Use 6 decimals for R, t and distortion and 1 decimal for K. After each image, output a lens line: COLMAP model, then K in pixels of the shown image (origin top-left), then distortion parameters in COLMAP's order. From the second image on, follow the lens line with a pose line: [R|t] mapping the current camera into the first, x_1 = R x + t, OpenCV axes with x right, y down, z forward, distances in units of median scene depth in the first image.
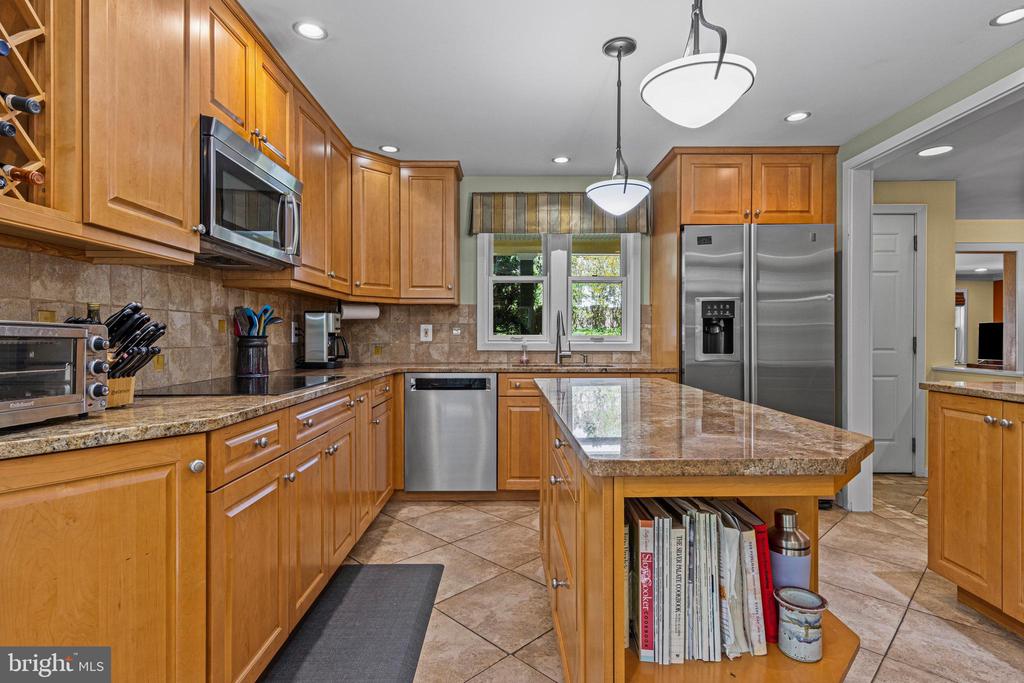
lens RADIAL K [[523.5, 0, 511.1], [0, 523.5, 338.7], [0, 0, 1]] dist [0.016456, -0.008183]
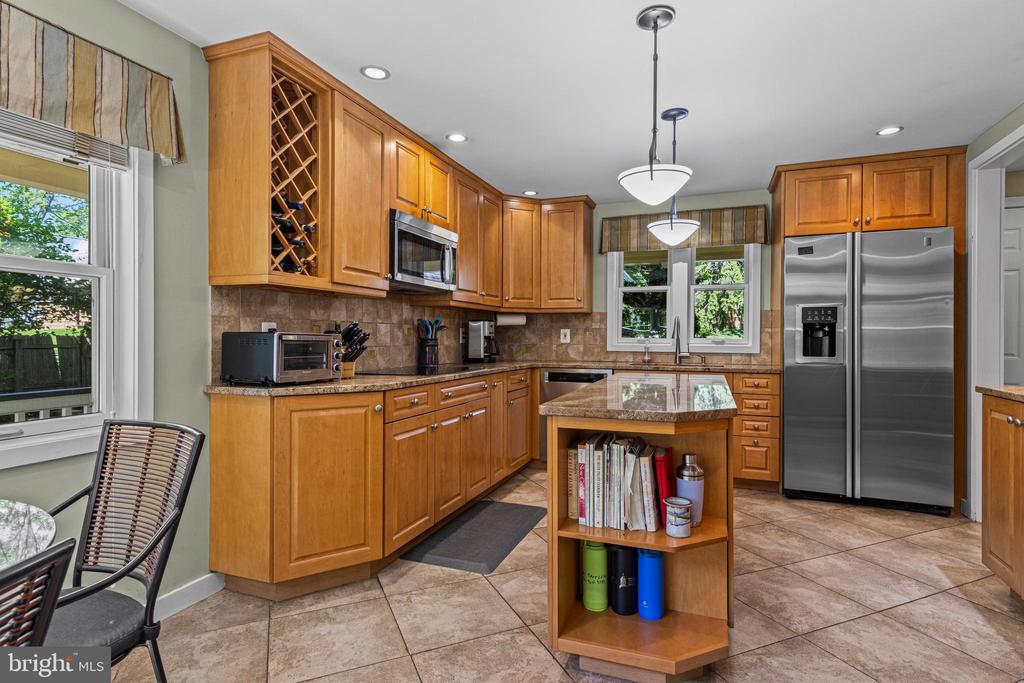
lens RADIAL K [[529.2, 0, 510.4], [0, 529.2, 337.5], [0, 0, 1]] dist [0.010681, -0.001425]
pose [[0.930079, 0.003135, -0.367346, 0.269483], [-0.004508, 0.999986, -0.002879, -0.005623], [0.367332, 0.004334, 0.930080, -0.298160]]
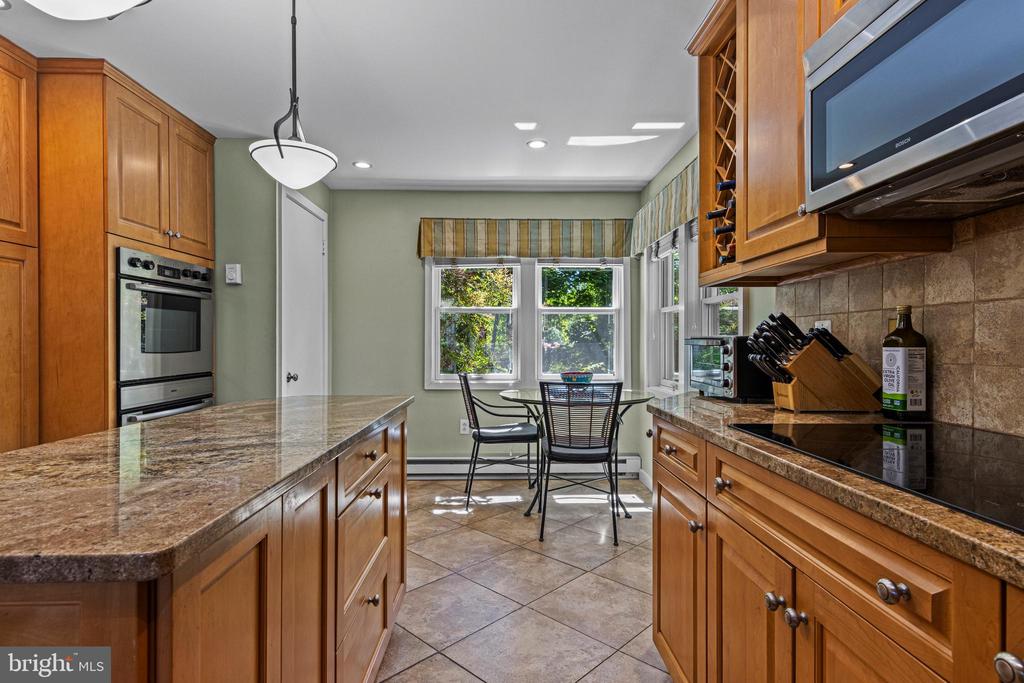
lens RADIAL K [[523.5, 0, 511.1], [0, 523.5, 338.7], [0, 0, 1]] dist [0.016456, -0.008183]
pose [[-0.999896, -0.000125, -0.014440, -0.091709], [-0.000078, 0.999995, -0.003271, -0.007914], [0.014440, -0.003269, -0.999890, 1.192515]]
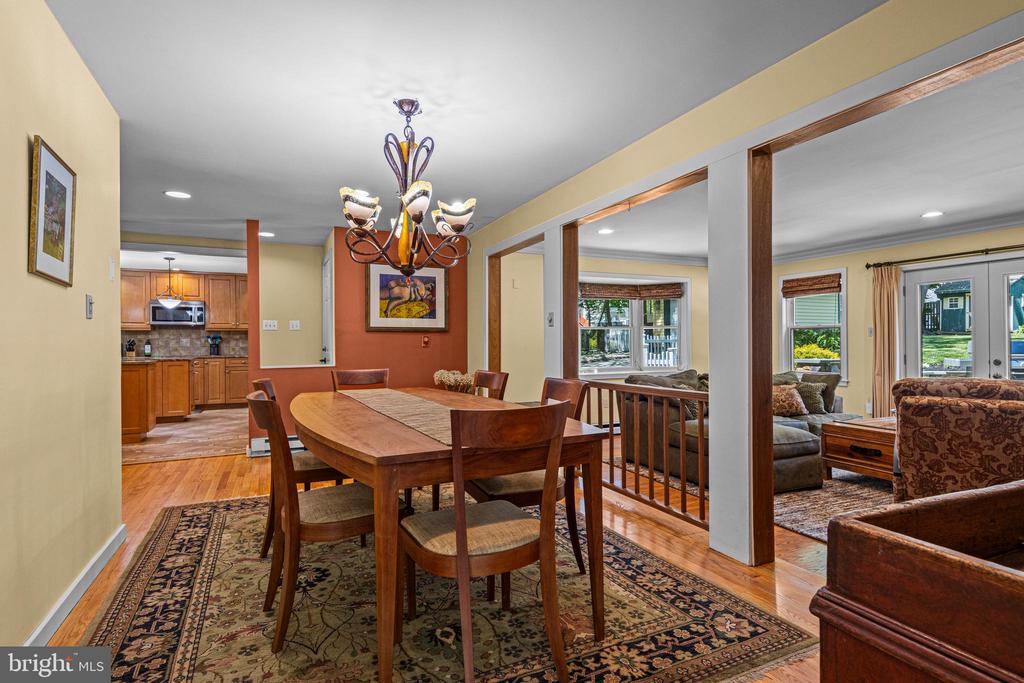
lens RADIAL K [[522.0, 0, 512.8], [0, 522.0, 344.1], [0, 0, 1]] dist [0.015530, -0.006799]
pose [[0.419435, -0.001065, -0.907785, 3.631363], [0.004921, 0.999987, 0.001101, 0.001561], [0.907772, -0.004929, 0.419435, 1.376115]]
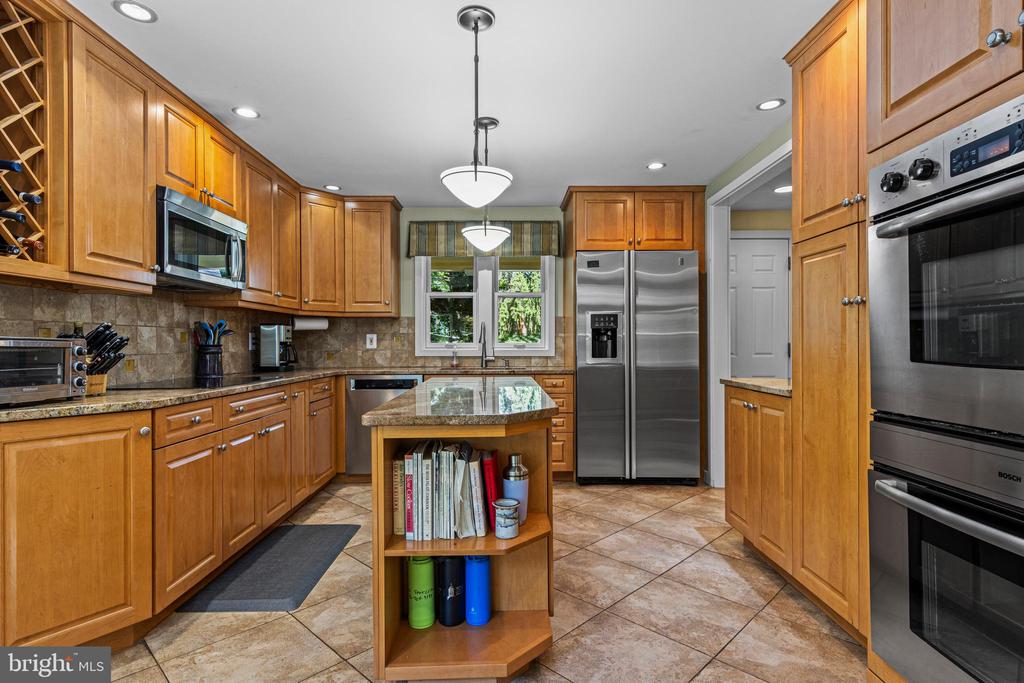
lens RADIAL K [[522.0, 0, 512.8], [0, 522.0, 344.1], [0, 0, 1]] dist [0.015530, -0.006799]
pose [[0.999950, -0.004034, 0.009153, 0.223740], [0.004056, 0.999989, -0.002365, -0.001247], [-0.009143, 0.002402, 0.999955, -0.261038]]
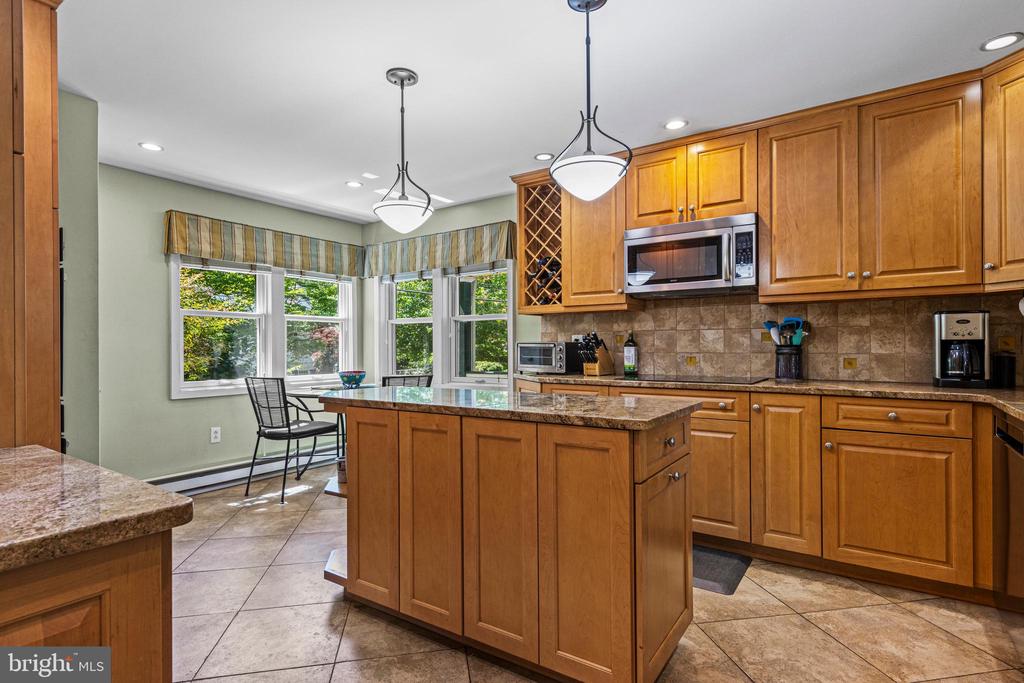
lens RADIAL K [[522.0, 0, 512.8], [0, 522.0, 344.1], [0, 0, 1]] dist [0.015530, -0.006799]
pose [[-0.575429, 0.000597, -0.817852, 0.821744], [0.002586, 0.999996, -0.001089, -0.007294], [0.817848, -0.002742, -0.575428, 1.196187]]
